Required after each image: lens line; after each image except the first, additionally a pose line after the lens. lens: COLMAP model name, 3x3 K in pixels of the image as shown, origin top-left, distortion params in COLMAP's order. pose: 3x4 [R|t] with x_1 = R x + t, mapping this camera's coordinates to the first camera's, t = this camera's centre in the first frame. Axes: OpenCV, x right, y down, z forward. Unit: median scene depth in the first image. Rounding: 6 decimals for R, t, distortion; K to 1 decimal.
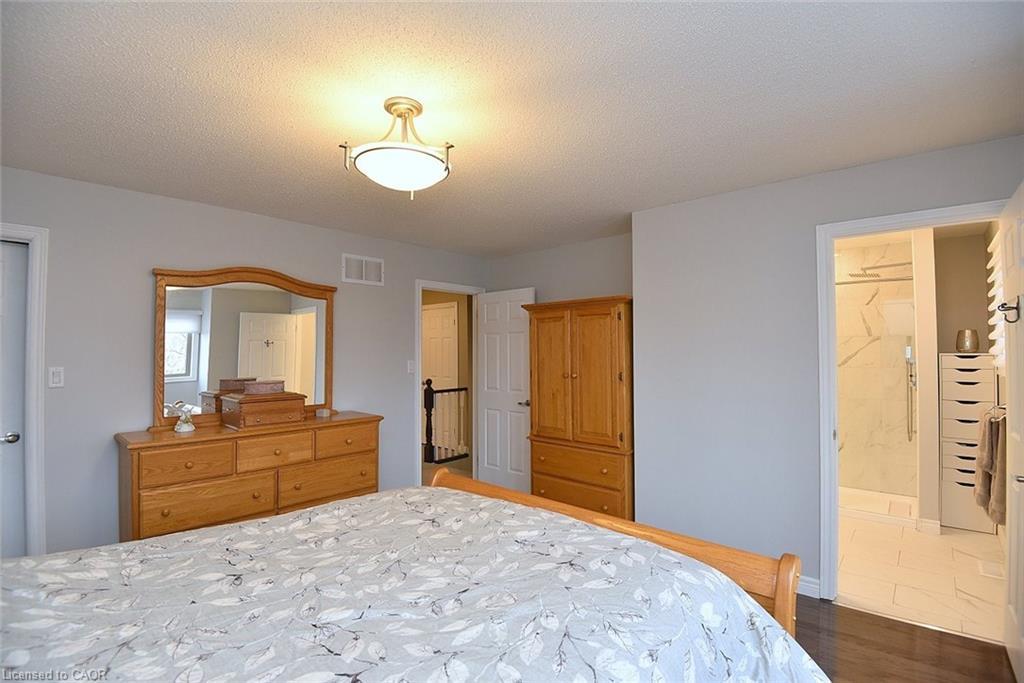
lens RADIAL K [[477.2, 0, 515.8], [0, 477.2, 338.4], [0, 0, 1]] dist [-0.042919, -0.000092]
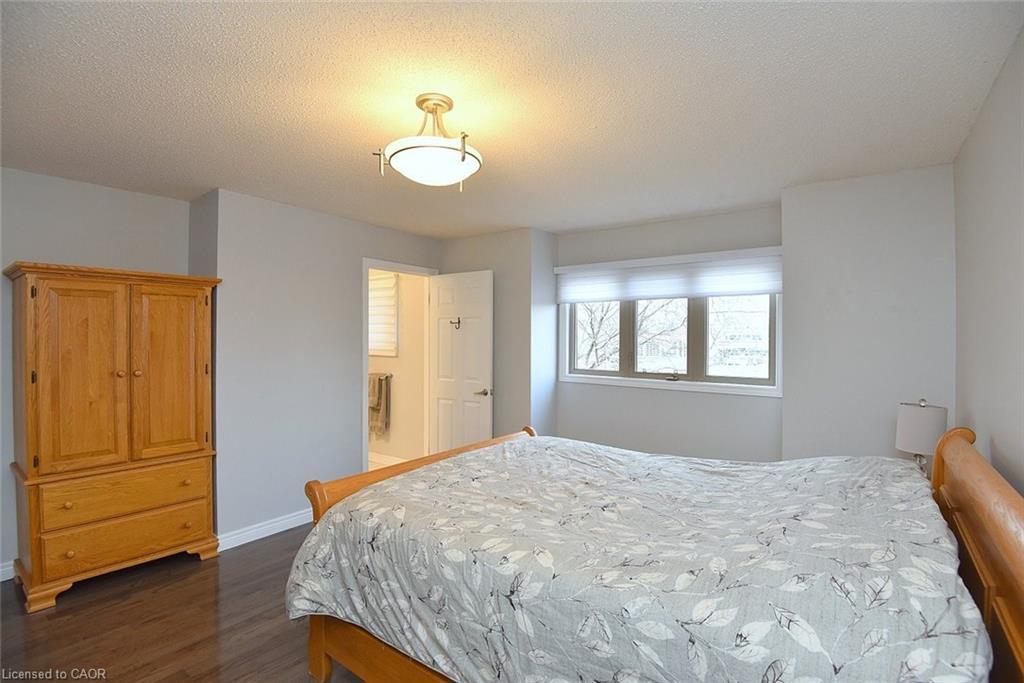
lens RADIAL K [[477.2, 0, 518.7], [0, 477.2, 340.3], [0, 0, 1]] dist [-0.042919, -0.000092]
pose [[-0.114060, -0.002711, 0.993470, -0.718528], [-0.032037, 0.999486, -0.000951, 0.008828], [-0.992957, -0.031936, -0.114088, 0.520047]]
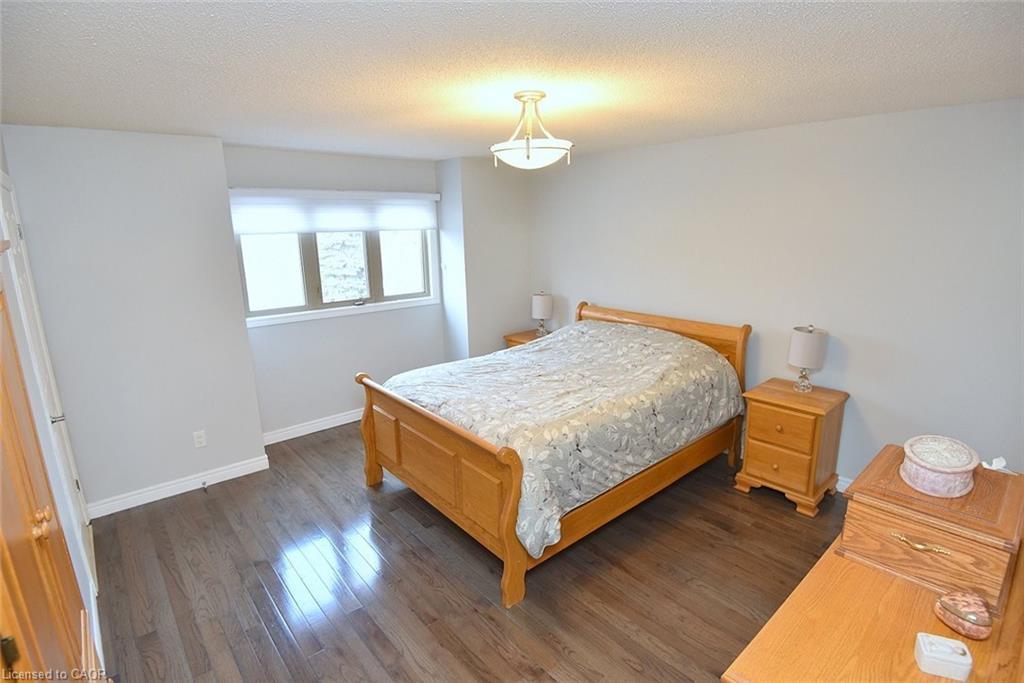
lens RADIAL K [[506.4, 0, 515.6], [0, 506.4, 344.0], [0, 0, 1]] dist [-0.004910, -0.000091]
pose [[-0.993873, -0.008639, 0.110191, -0.194683], [0.014906, 0.977357, 0.211071, -0.087480], [-0.109520, 0.211420, -0.971240, 1.327319]]
